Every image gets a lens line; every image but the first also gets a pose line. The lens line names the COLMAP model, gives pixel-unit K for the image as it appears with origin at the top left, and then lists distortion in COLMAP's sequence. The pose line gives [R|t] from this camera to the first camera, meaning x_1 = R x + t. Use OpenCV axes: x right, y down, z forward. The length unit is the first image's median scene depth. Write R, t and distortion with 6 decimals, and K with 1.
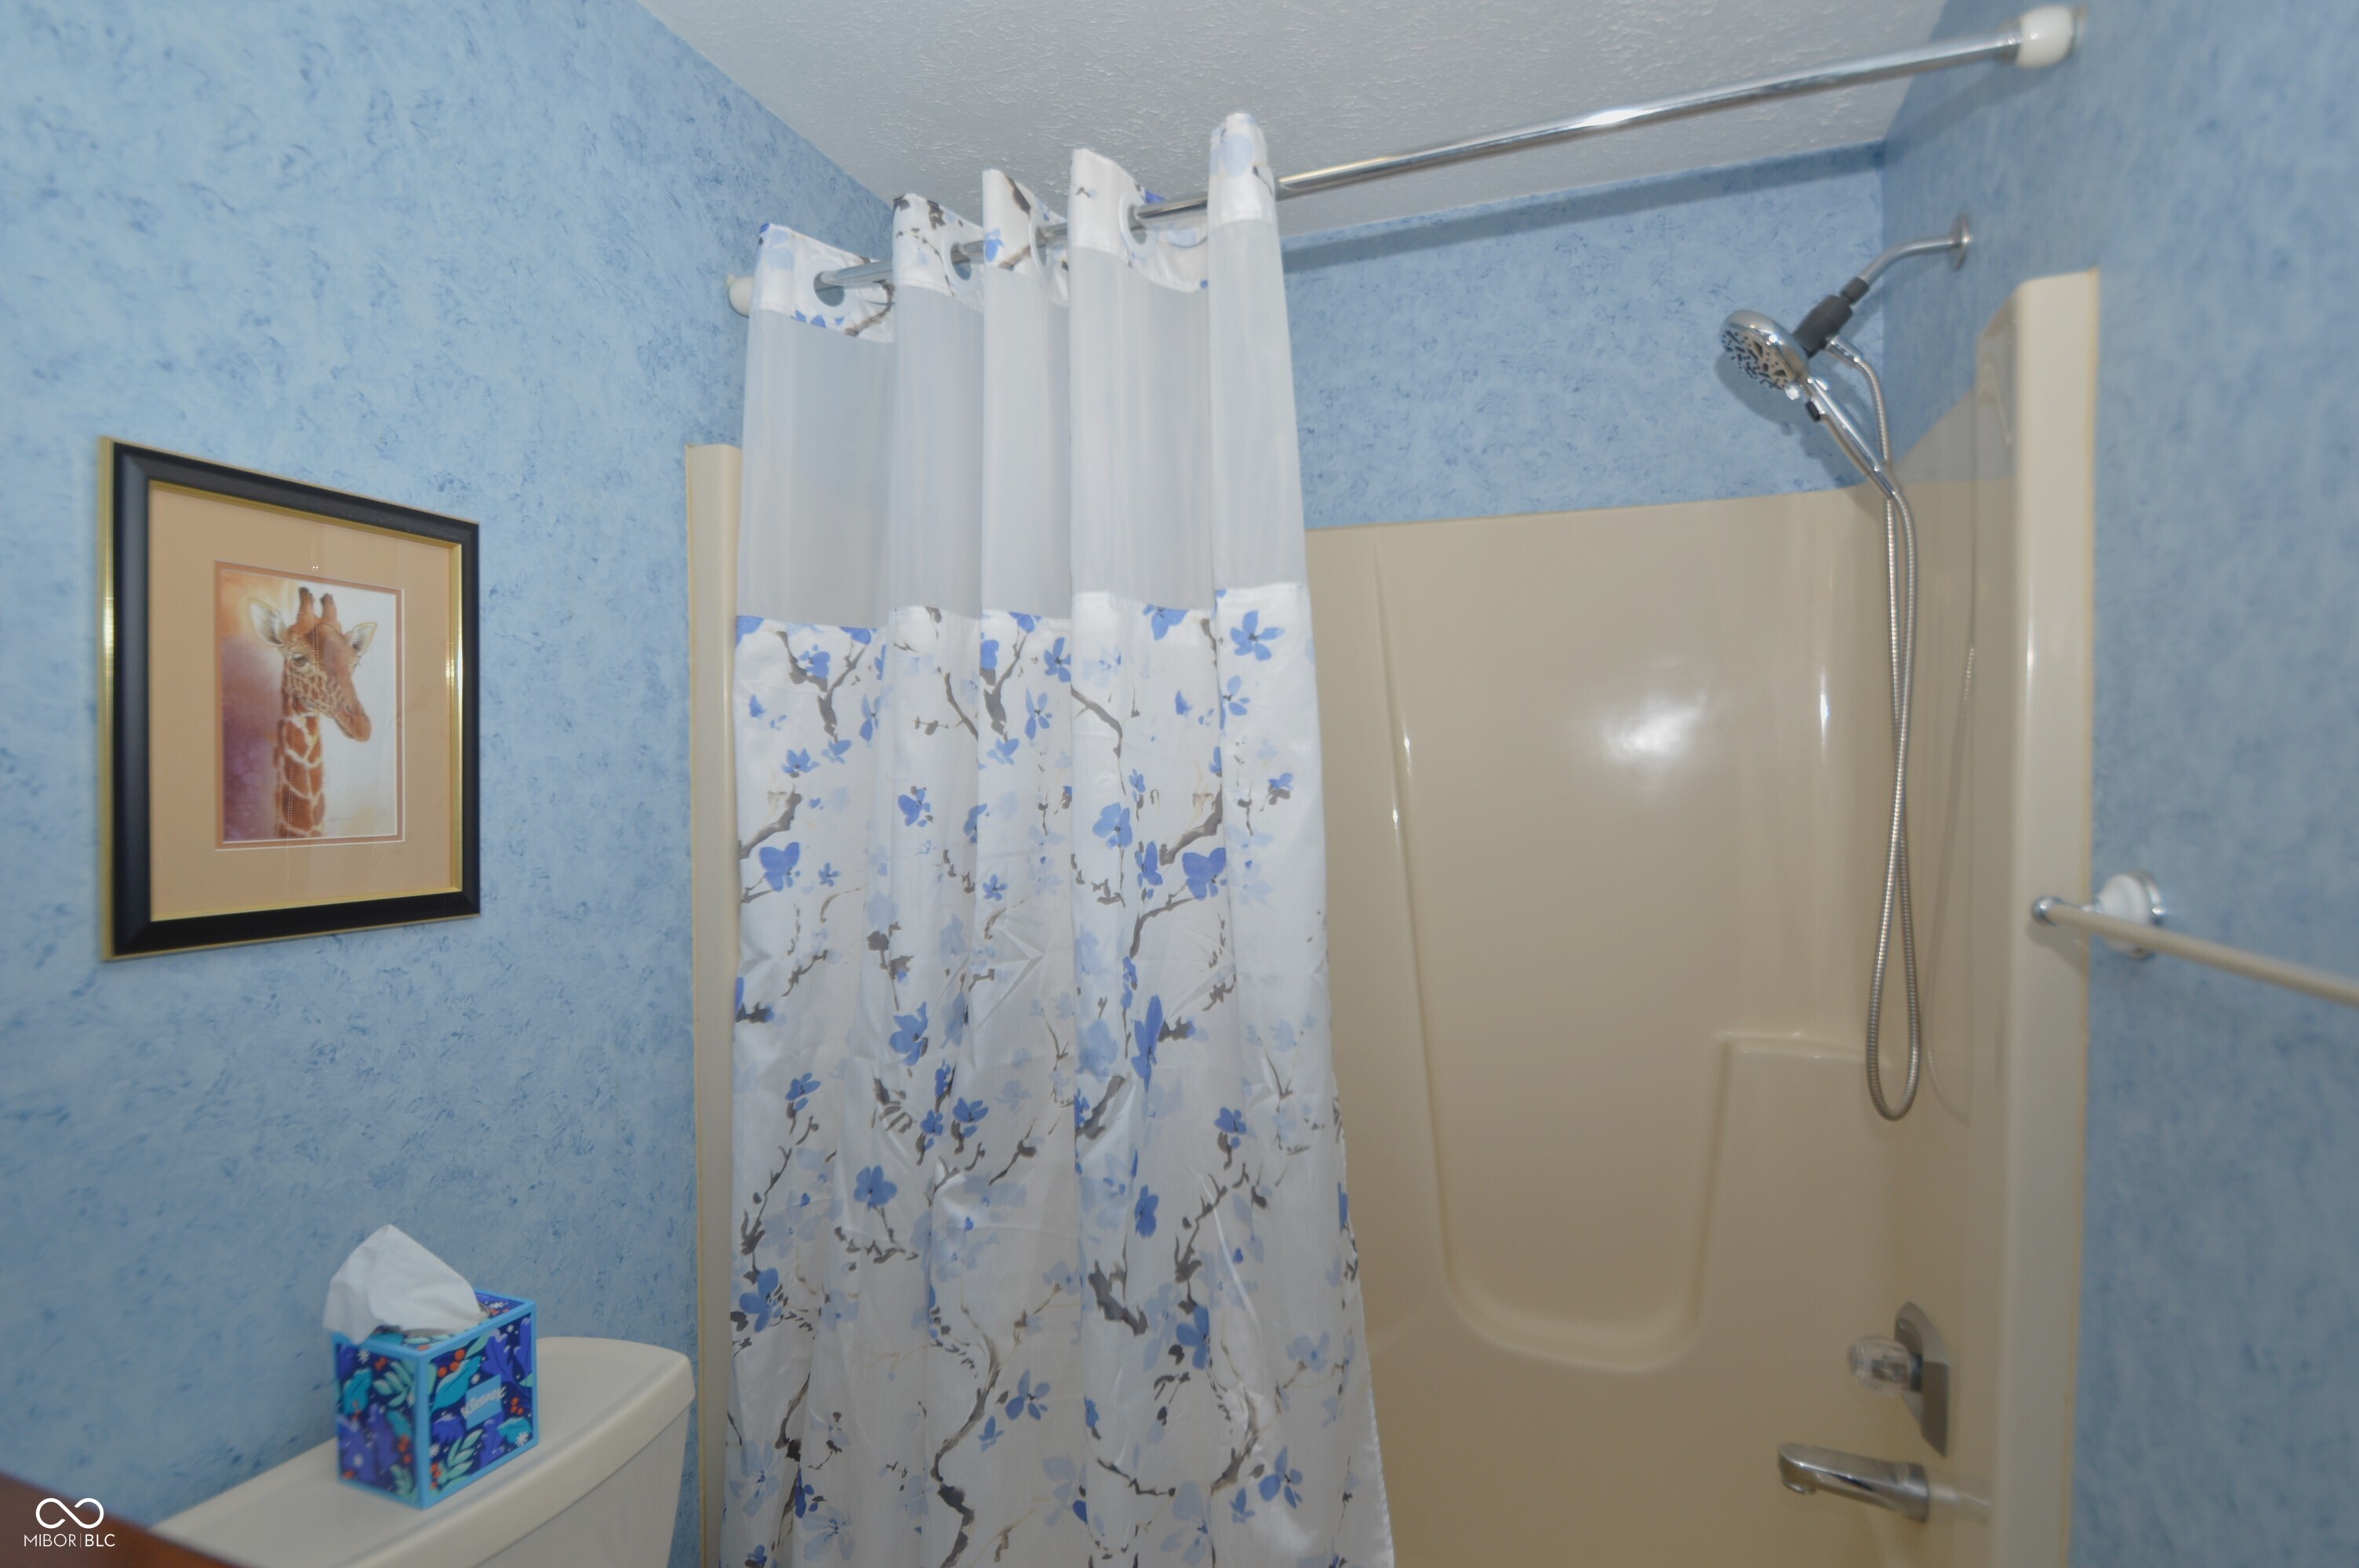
lens RADIAL K [[1091.5, 0, 1146.3], [0, 1091.5, 792.2], [0, 0, 1]] dist [0.002146, -0.013161]
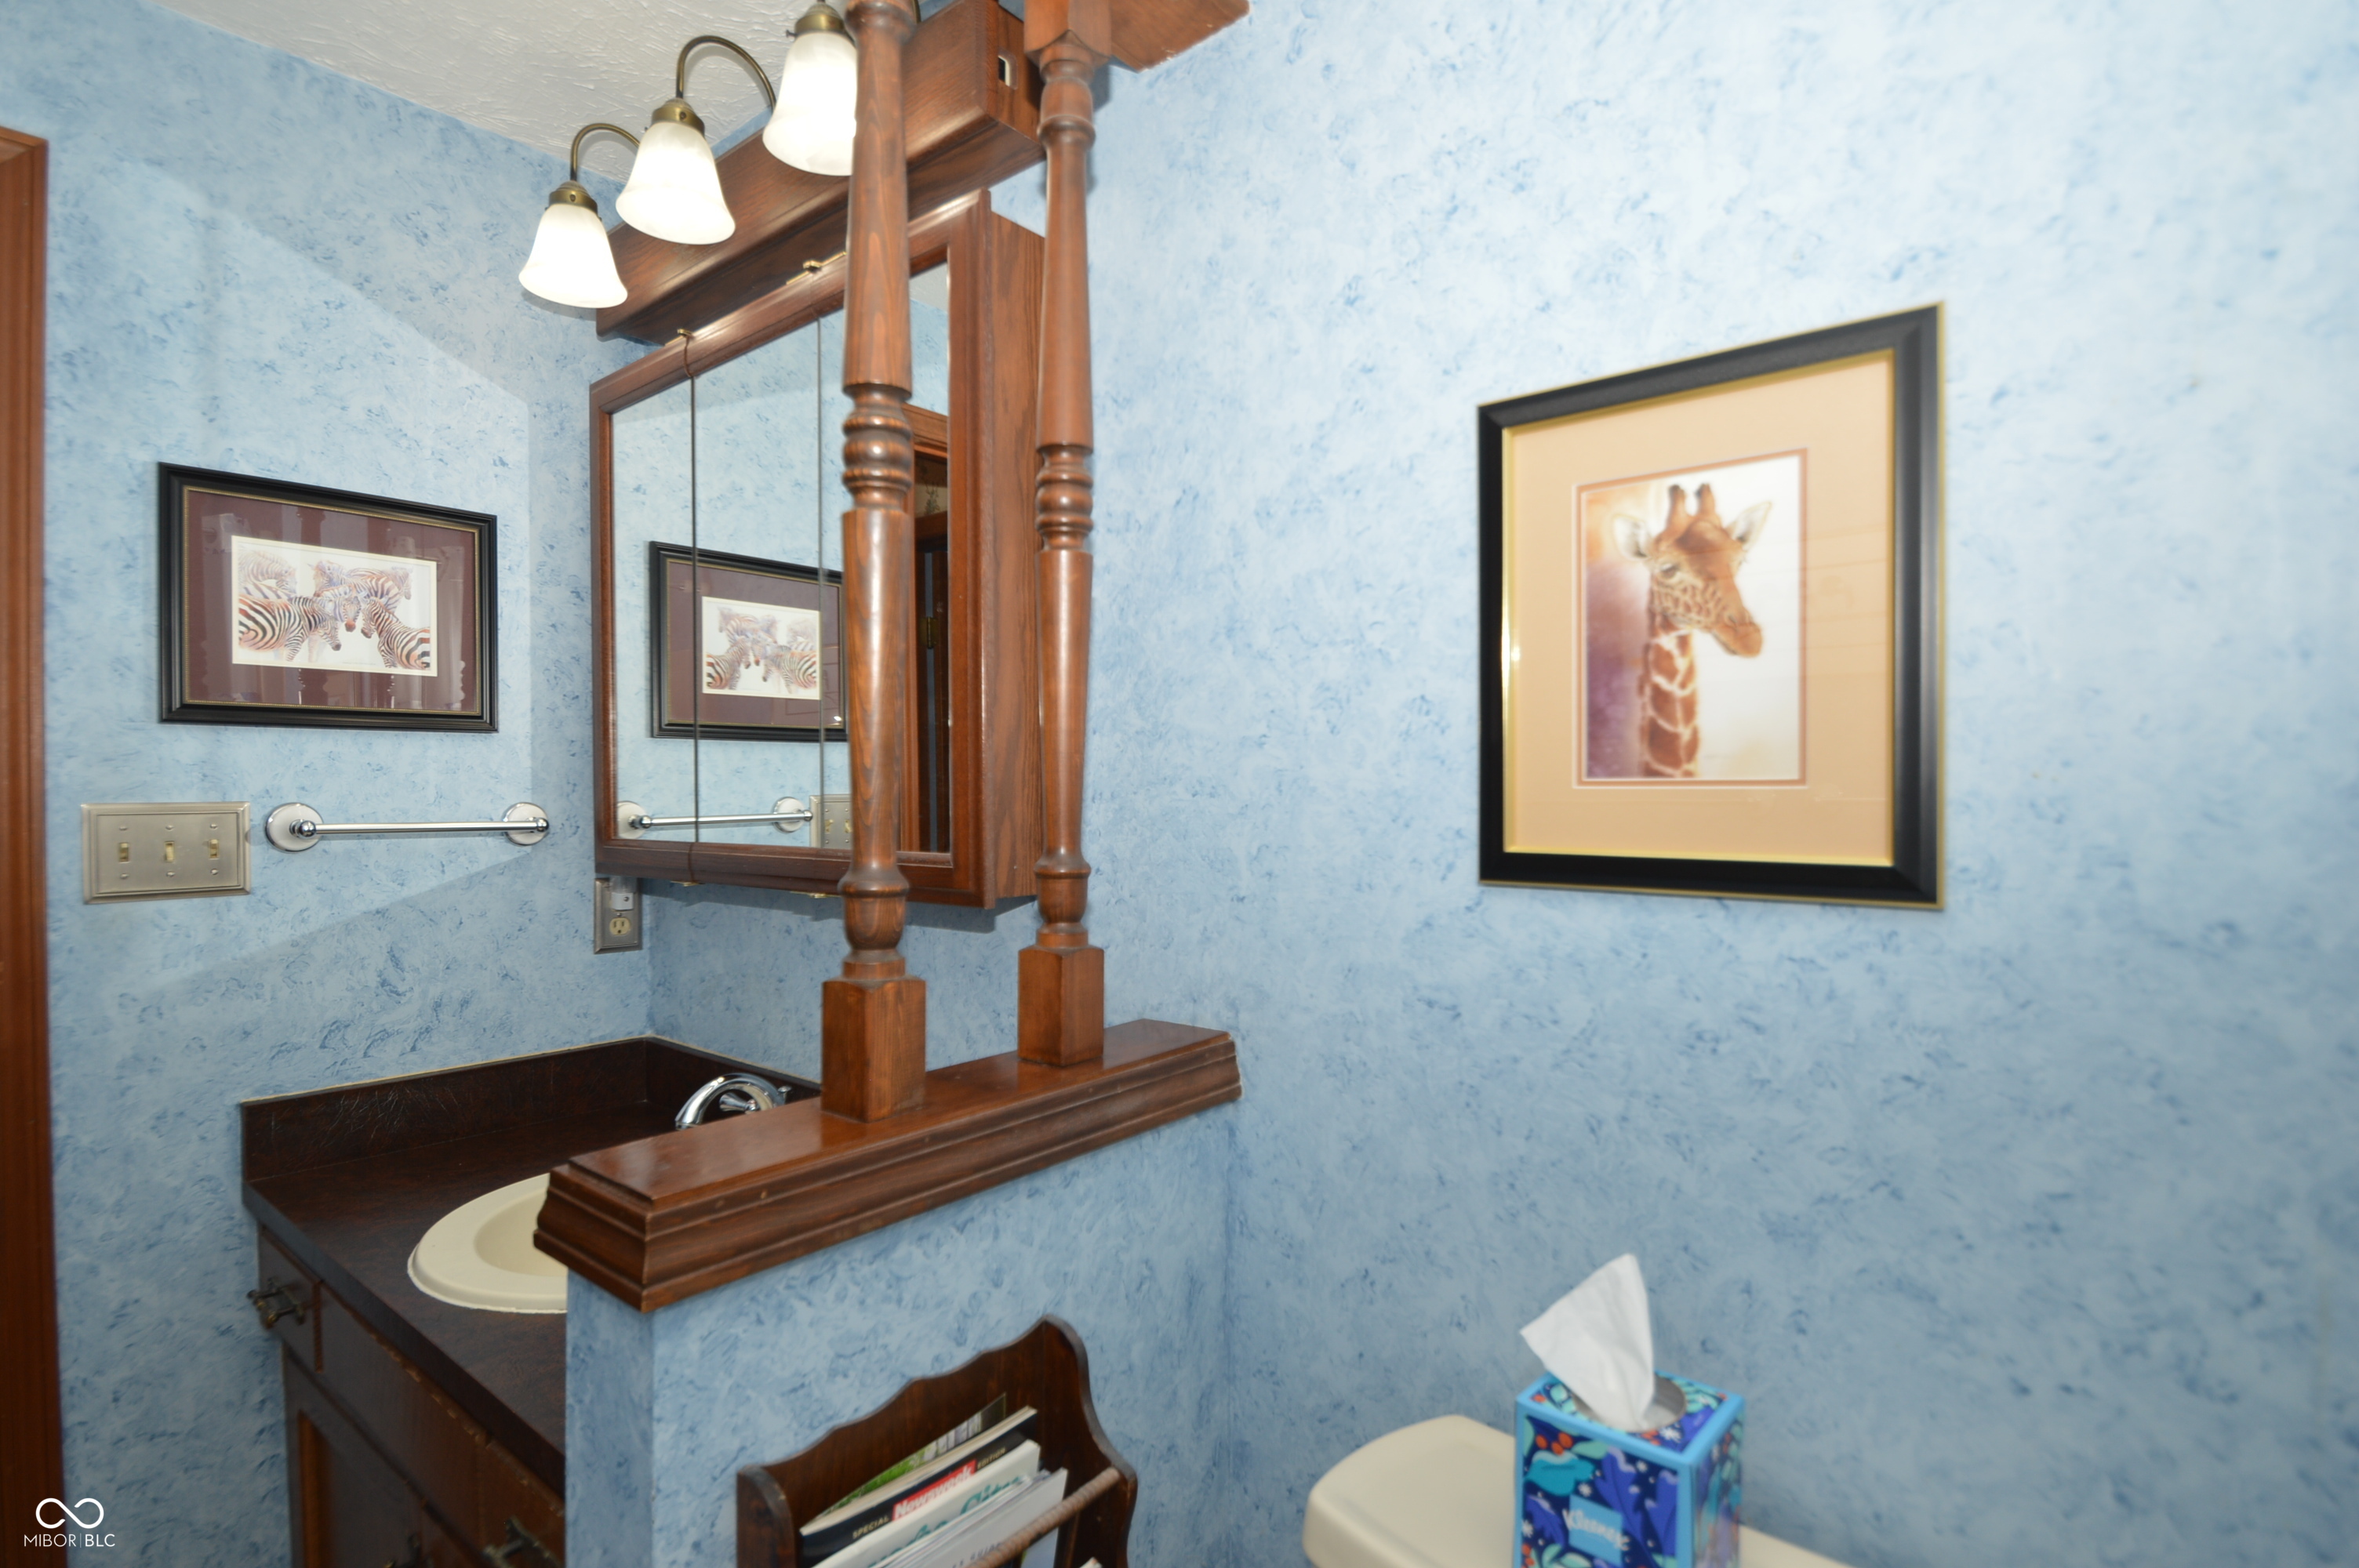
lens RADIAL K [[1157.6, 0, 1123.2], [0, 1157.6, 786.6], [0, 0, 1]] dist [0.002759, -0.013295]
pose [[-0.322361, 0.005373, -0.946601, 0.227535], [-0.001569, 0.999979, 0.006210, 0.044132], [0.946615, 0.003487, -0.322346, 0.892967]]
